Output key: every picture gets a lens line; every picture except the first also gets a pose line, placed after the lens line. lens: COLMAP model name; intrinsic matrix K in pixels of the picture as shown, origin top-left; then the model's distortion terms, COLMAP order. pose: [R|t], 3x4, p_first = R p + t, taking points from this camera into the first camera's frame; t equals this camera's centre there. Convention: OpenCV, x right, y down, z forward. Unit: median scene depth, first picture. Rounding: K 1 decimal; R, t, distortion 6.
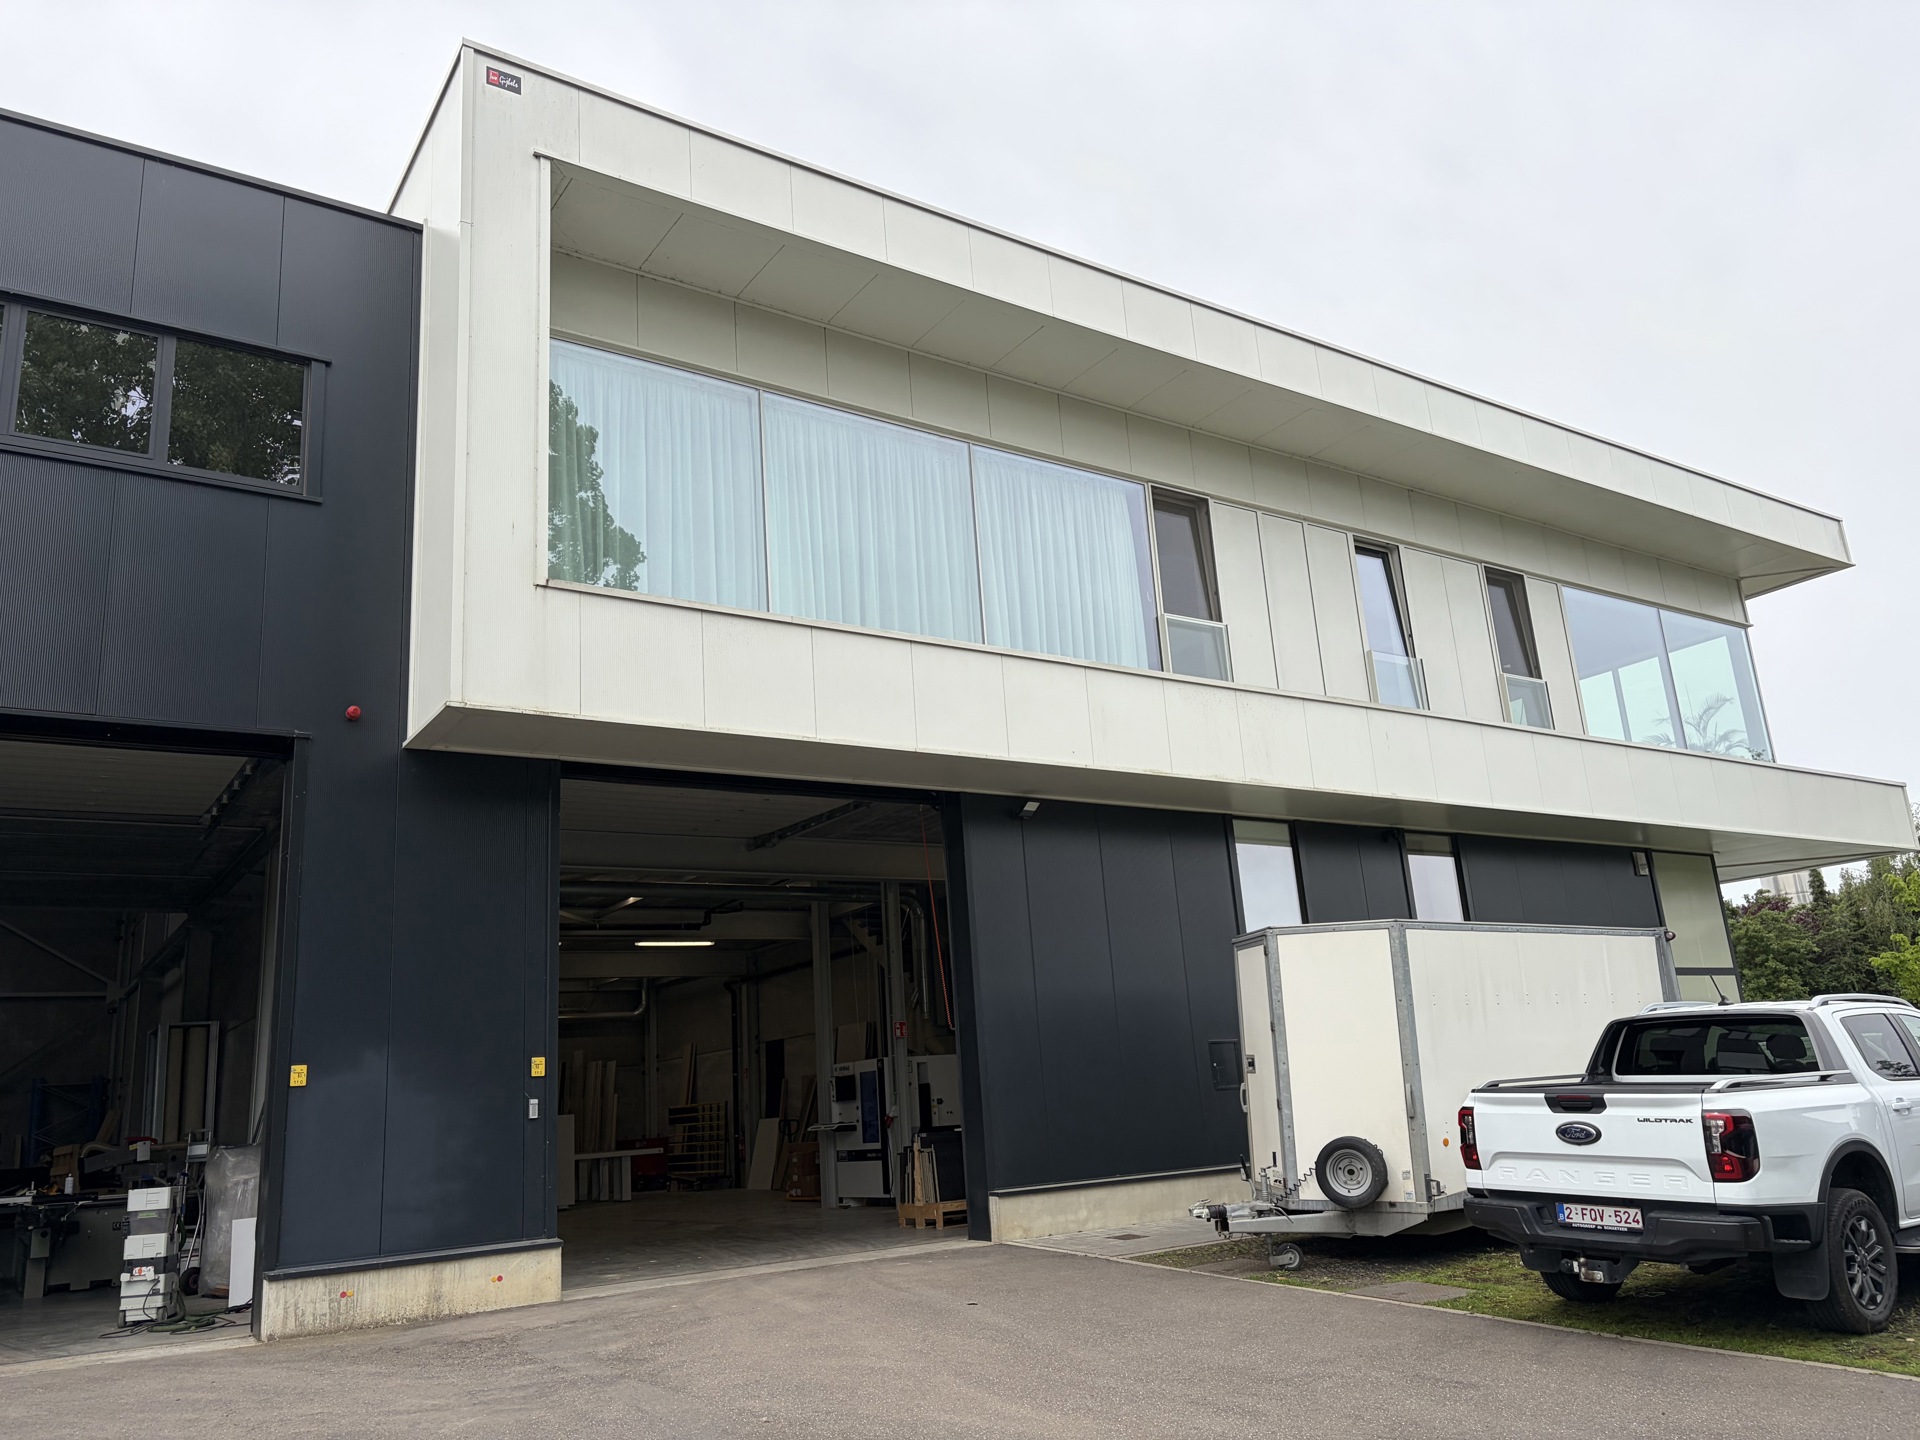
lens RADIAL K [[1434.3, 0, 960.0], [0, 1434.3, 720.0], [0, 0, 1]] dist [0.042639, -0.006867]
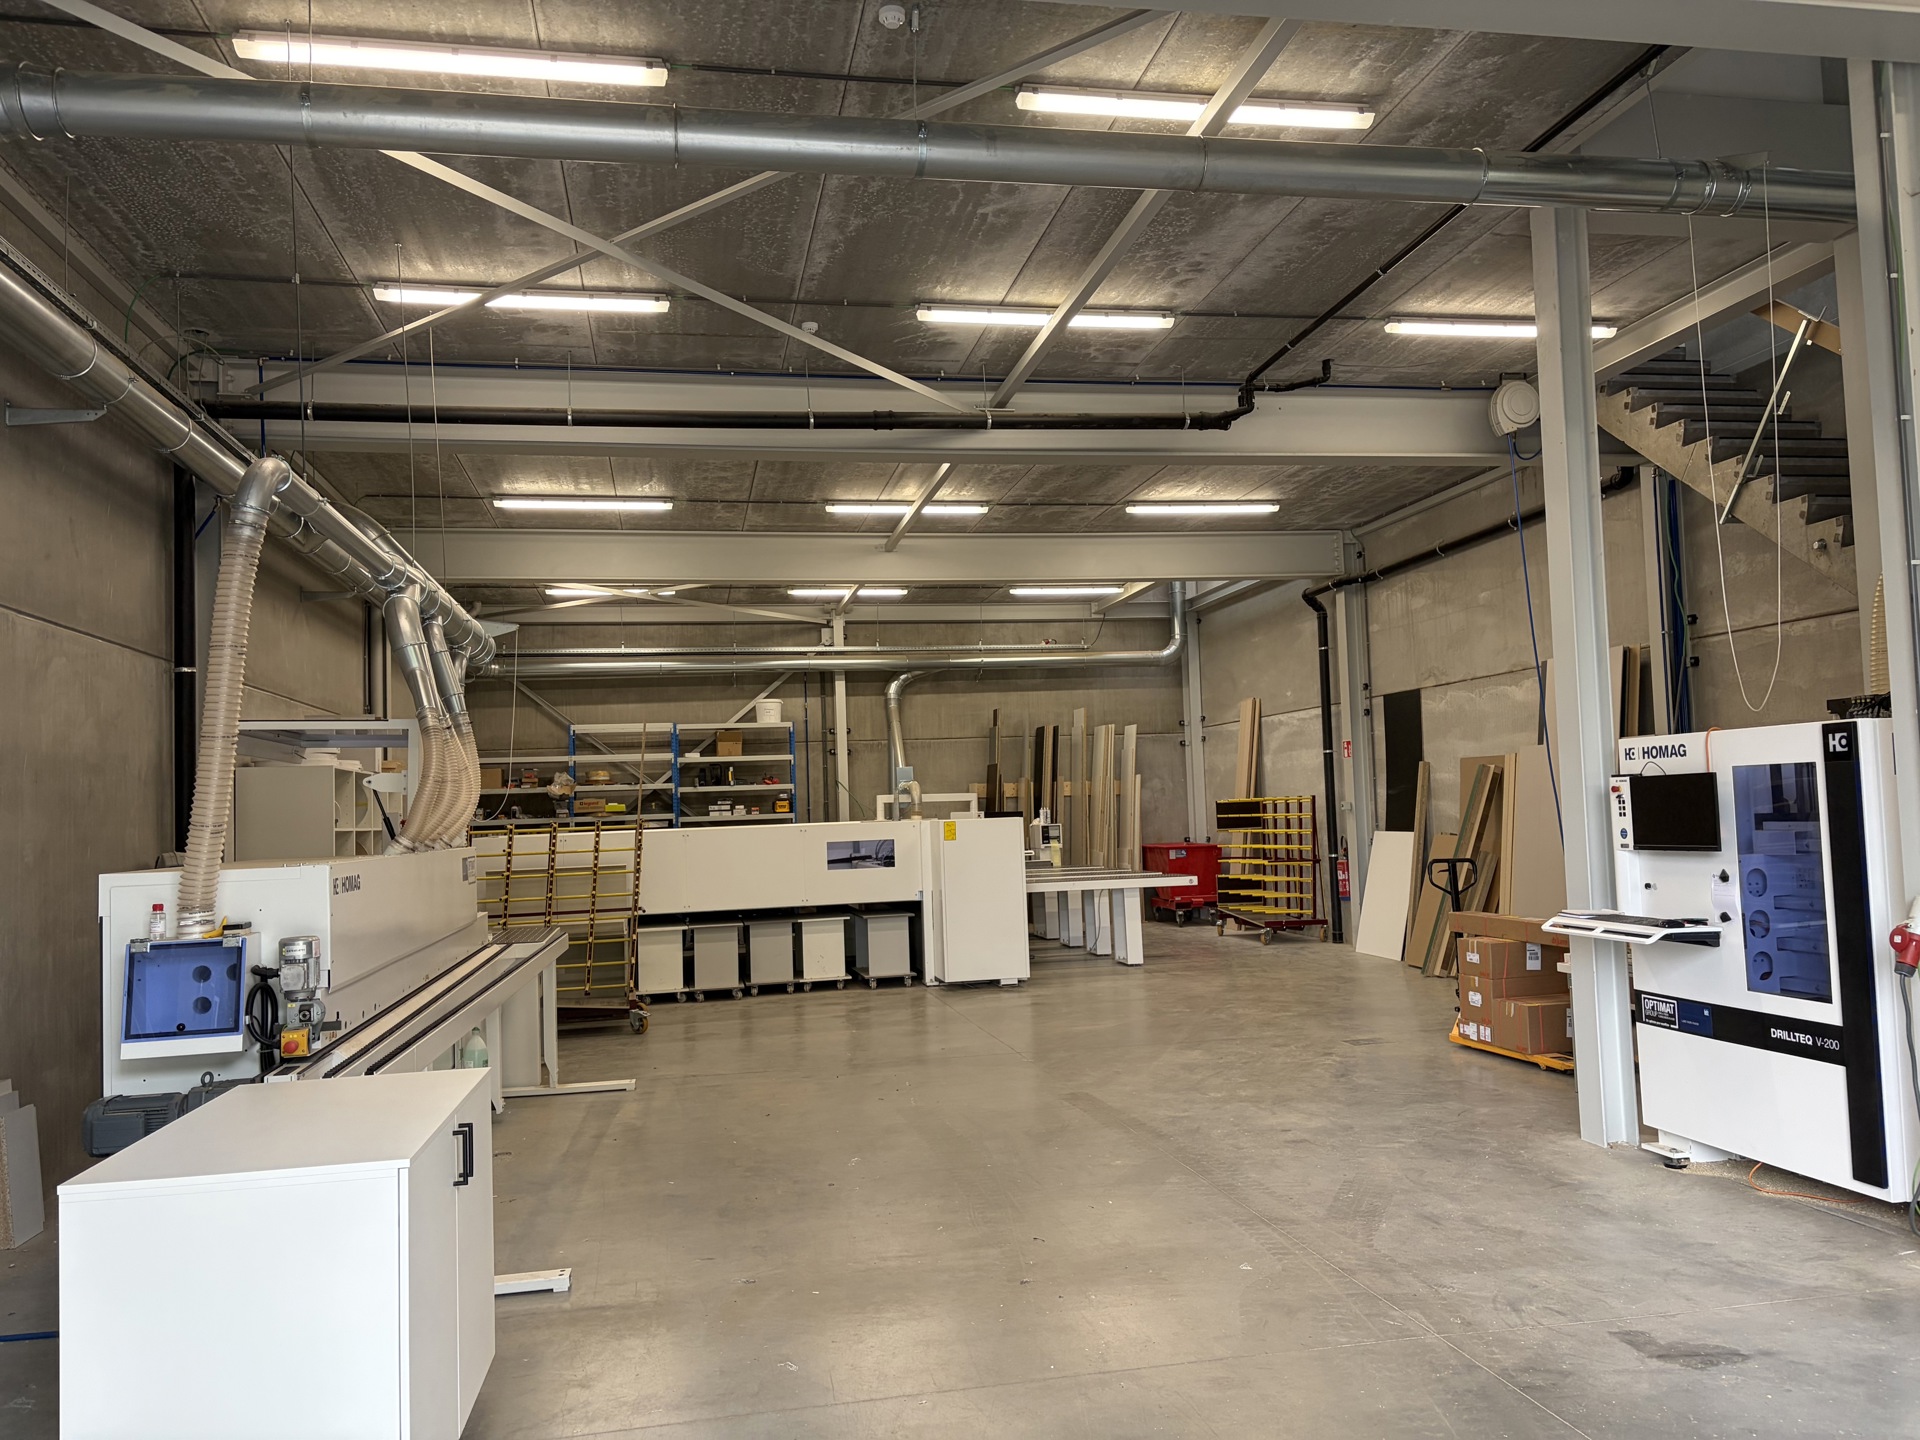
lens RADIAL K [[1456.3, 0, 963.0], [0, 1456.3, 731.2], [0, 0, 1]] dist [0.031939, -0.006579]
pose [[0.920593, 0.013580, -0.390287, -0.069912], [0.076941, 0.973499, 0.215359, 0.112762], [0.382869, -0.228287, 0.895152, 0.469851]]
